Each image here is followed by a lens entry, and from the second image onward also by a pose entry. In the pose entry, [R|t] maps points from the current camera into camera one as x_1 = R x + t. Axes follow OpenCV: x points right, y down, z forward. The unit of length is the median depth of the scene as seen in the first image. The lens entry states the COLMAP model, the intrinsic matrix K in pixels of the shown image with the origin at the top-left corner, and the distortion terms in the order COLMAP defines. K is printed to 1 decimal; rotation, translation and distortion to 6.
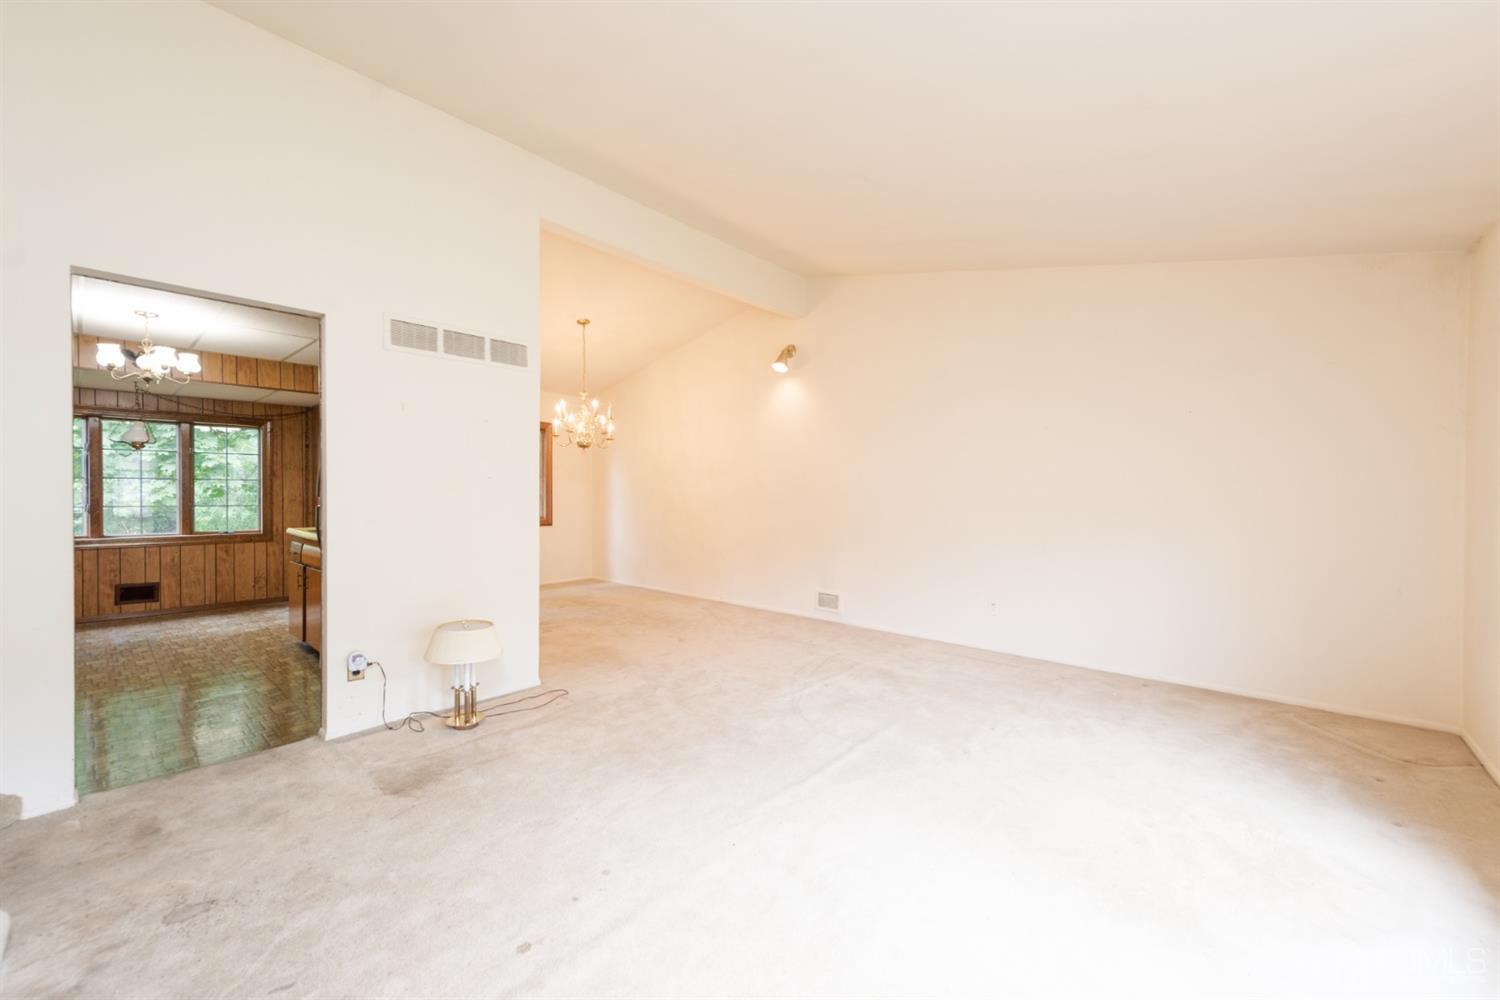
lens RADIAL K [[597.3, 0, 750.0], [0, 597.3, 500.0], [0, 0, 1]] dist [0.000412, -0.000330]
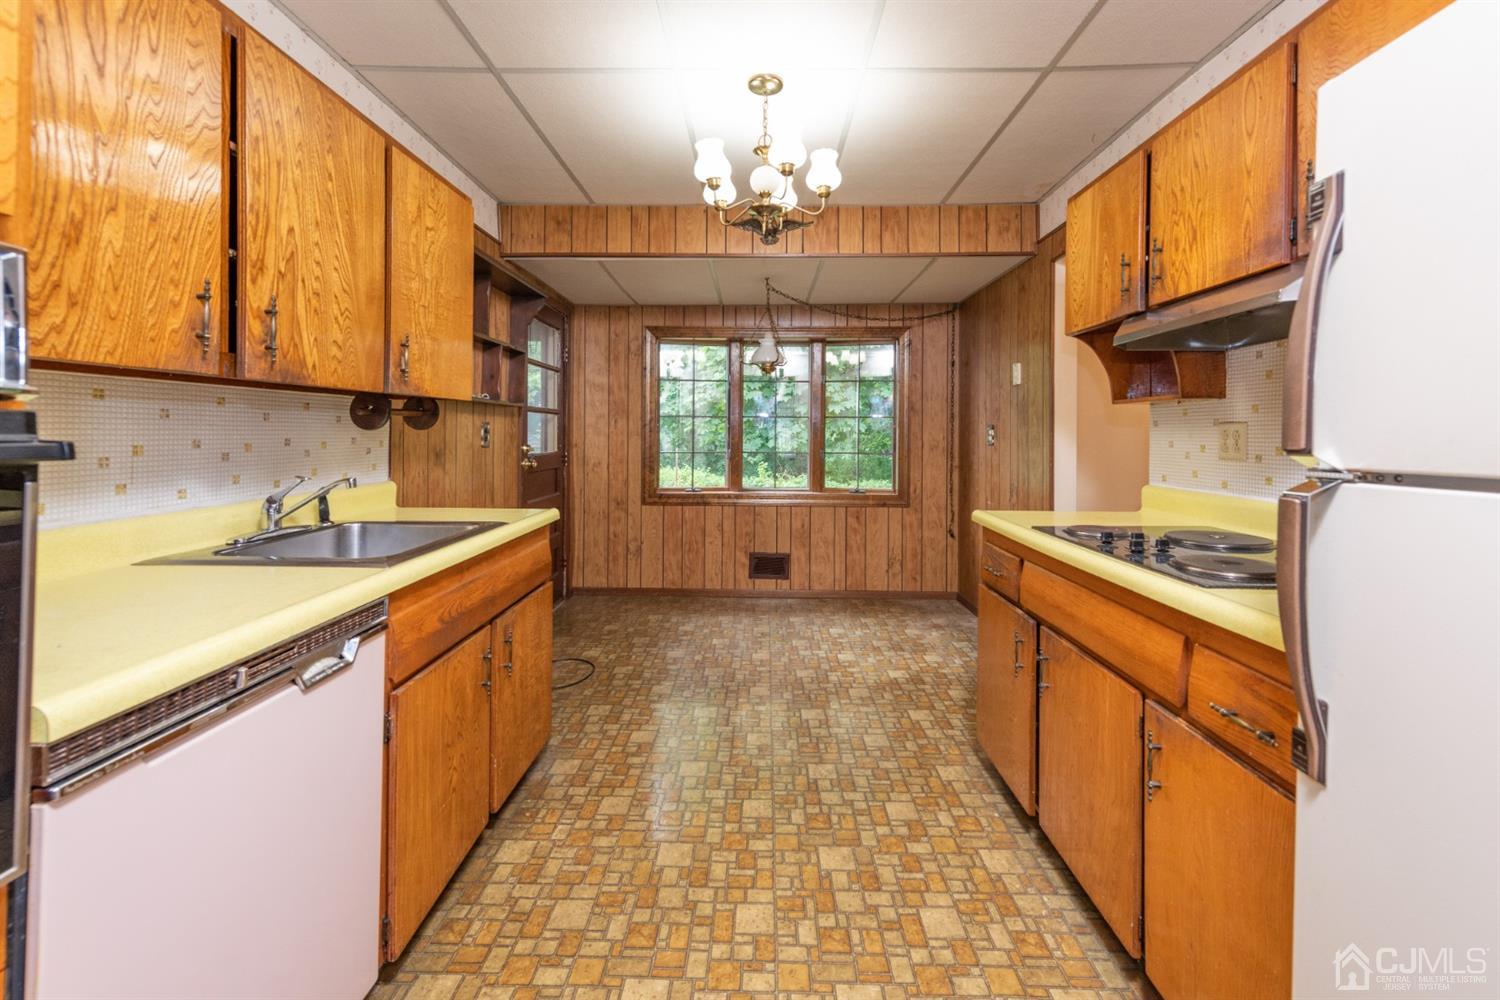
lens RADIAL K [[597.3, 0, 750.0], [0, 597.3, 500.0], [0, 0, 1]] dist [0.000412, -0.000330]
pose [[0.646456, 0.075382, -0.759218, -0.440122], [-0.003963, 0.995425, 0.095460, -0.003086], [0.762941, -0.058702, 0.643798, 0.466359]]
